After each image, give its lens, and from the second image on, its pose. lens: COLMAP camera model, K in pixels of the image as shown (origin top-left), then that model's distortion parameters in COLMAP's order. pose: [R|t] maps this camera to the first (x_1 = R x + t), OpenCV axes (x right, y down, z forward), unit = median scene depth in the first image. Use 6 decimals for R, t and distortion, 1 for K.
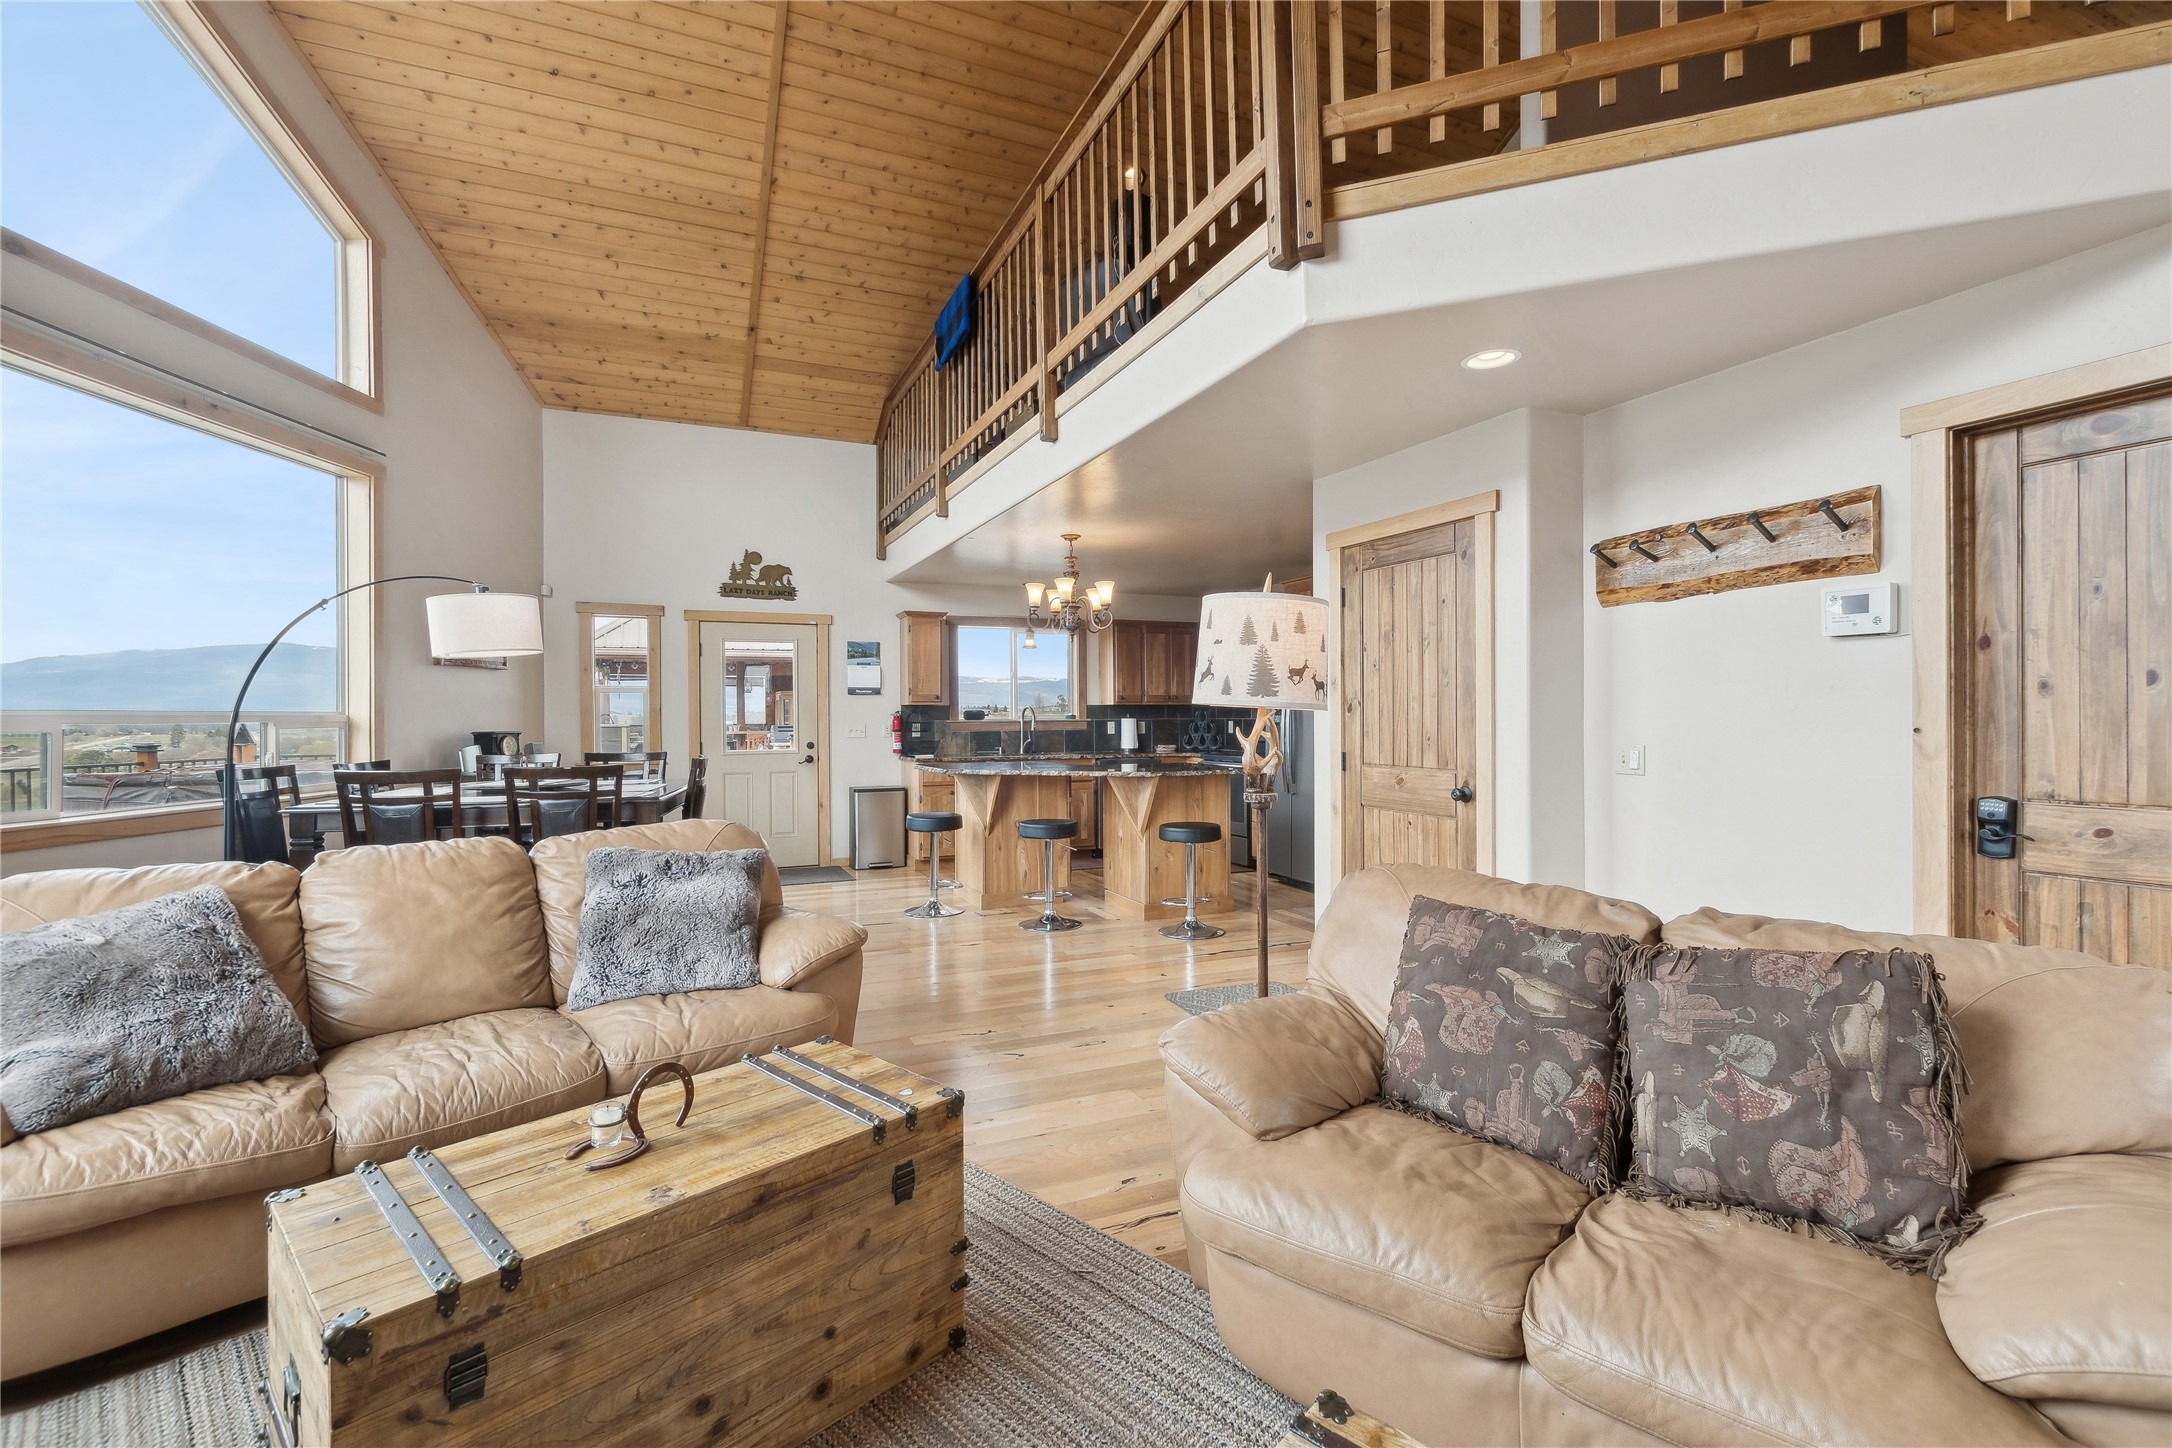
lens RADIAL K [[952.6, 0, 1086.0], [0, 952.6, 724.0], [0, 0, 1]] dist [0.000404, -0.000780]
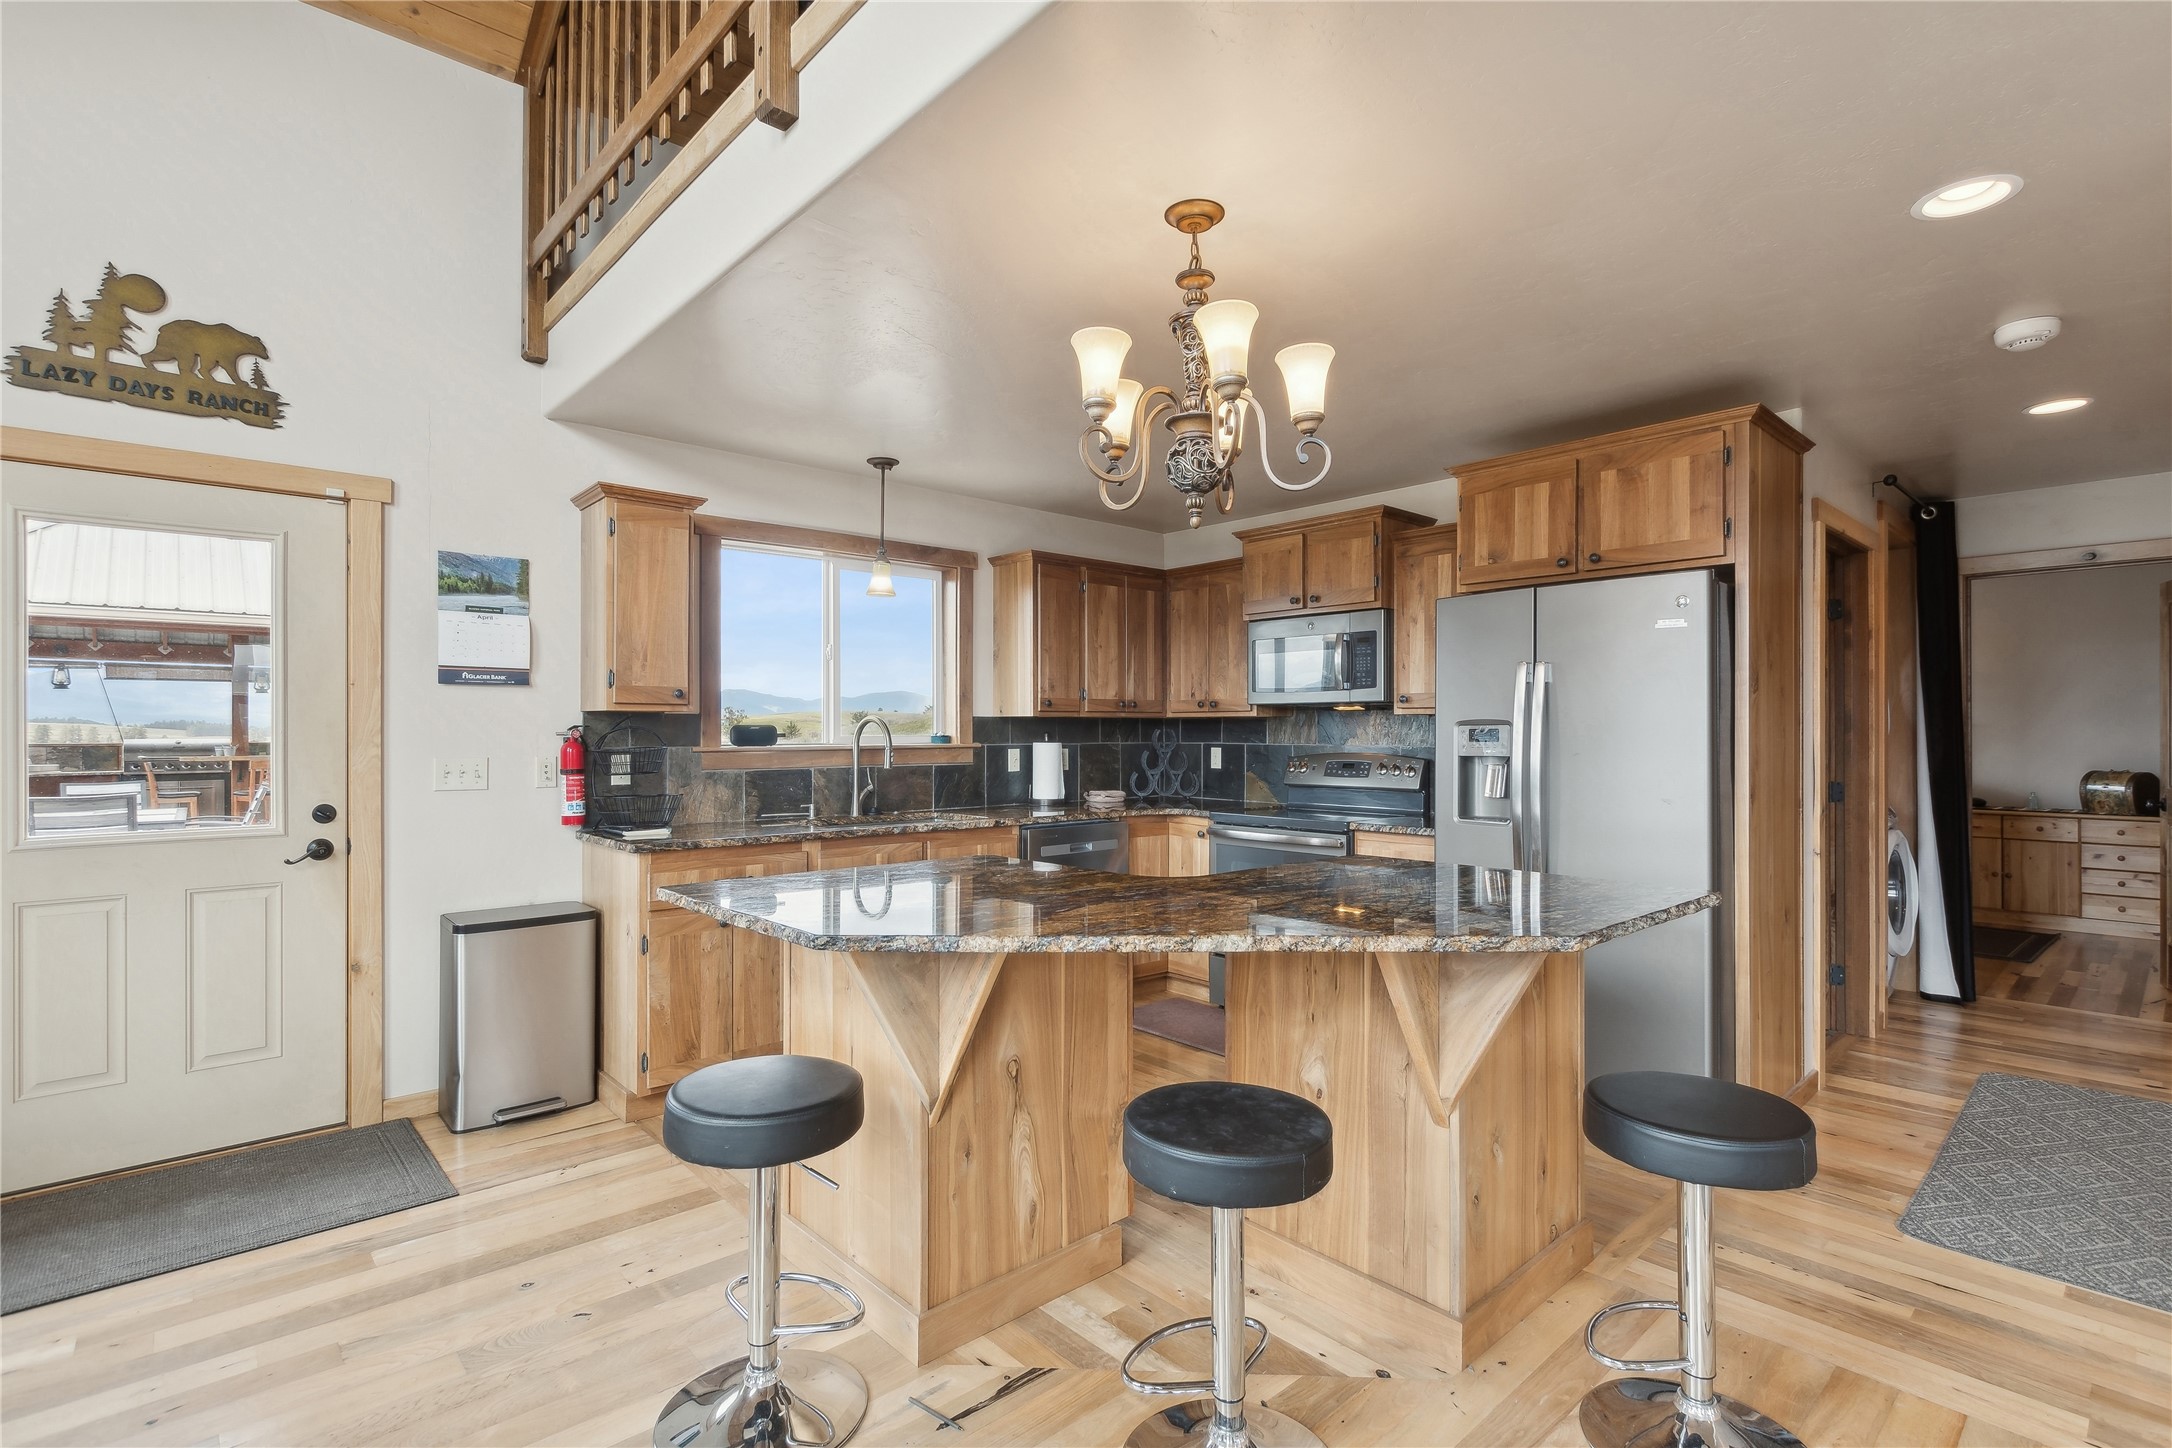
lens RADIAL K [[1012.9, 0, 1097.8], [0, 1012.9, 728.4], [0, 0, 1]] dist [0.001139, -0.003610]
pose [[0.946670, 0.006642, 0.322135, -0.125990], [-0.002593, 0.999912, -0.012996, -0.007284], [-0.322193, 0.011468, 0.946605, 0.513997]]
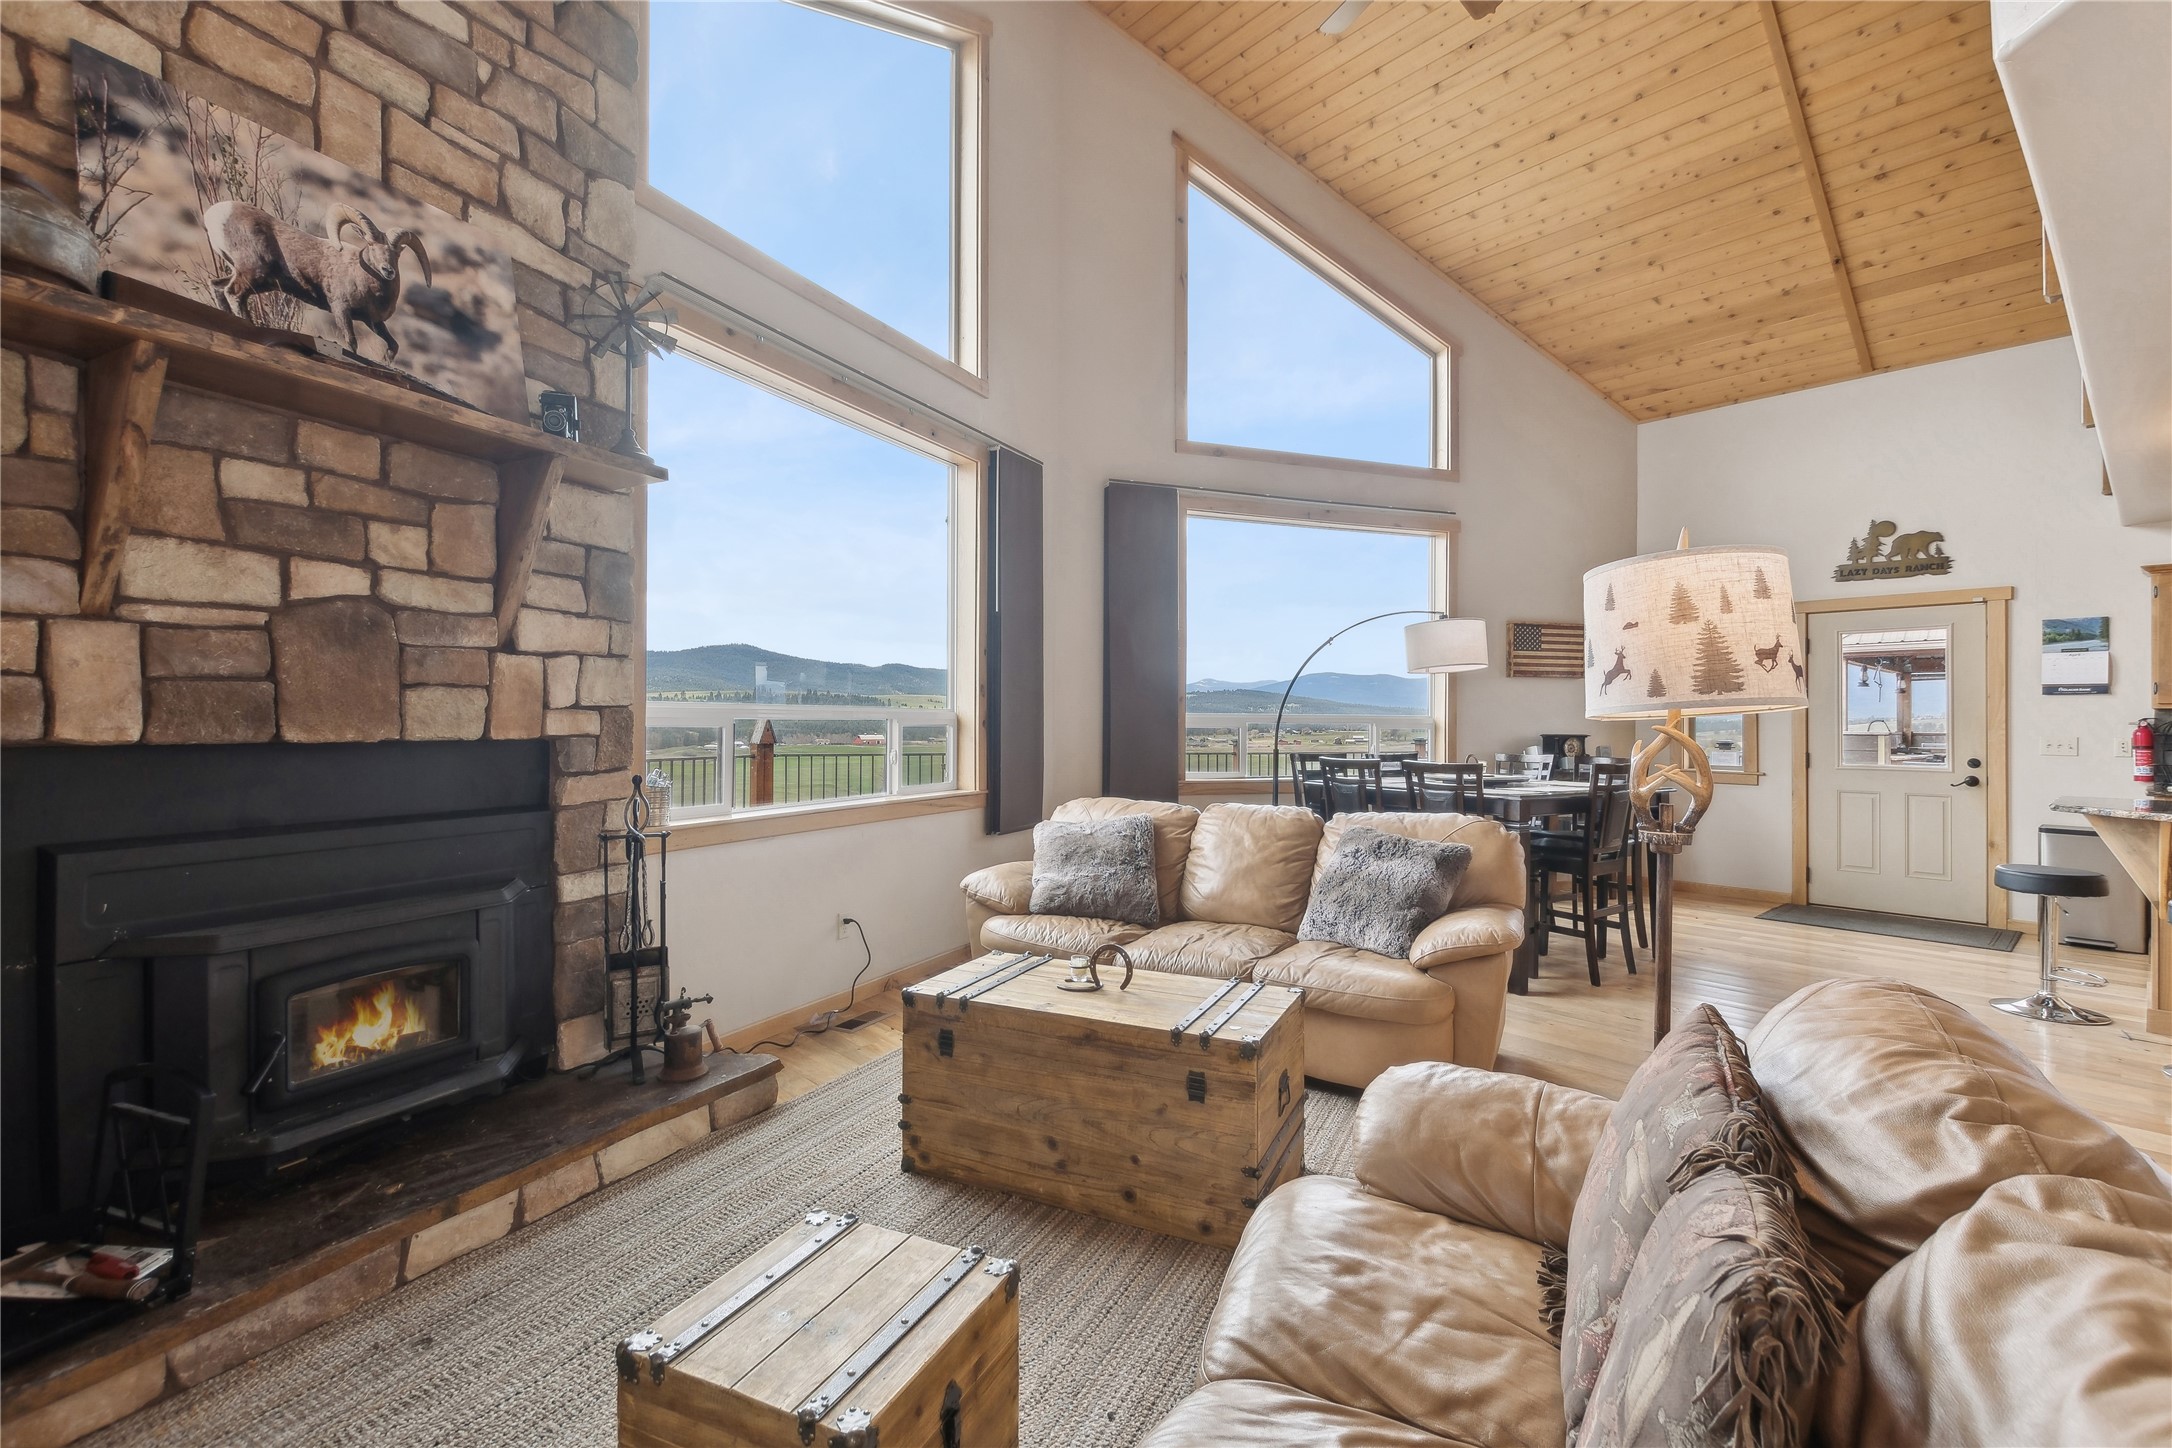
lens RADIAL K [[952.6, 0, 1086.0], [0, 952.6, 724.0], [0, 0, 1]] dist [0.000404, -0.000780]
pose [[0.301238, 0.008899, -0.953507, 0.215928], [-0.015484, 0.999870, 0.004440, -0.001016], [0.953423, 0.013427, 0.301337, 0.105003]]
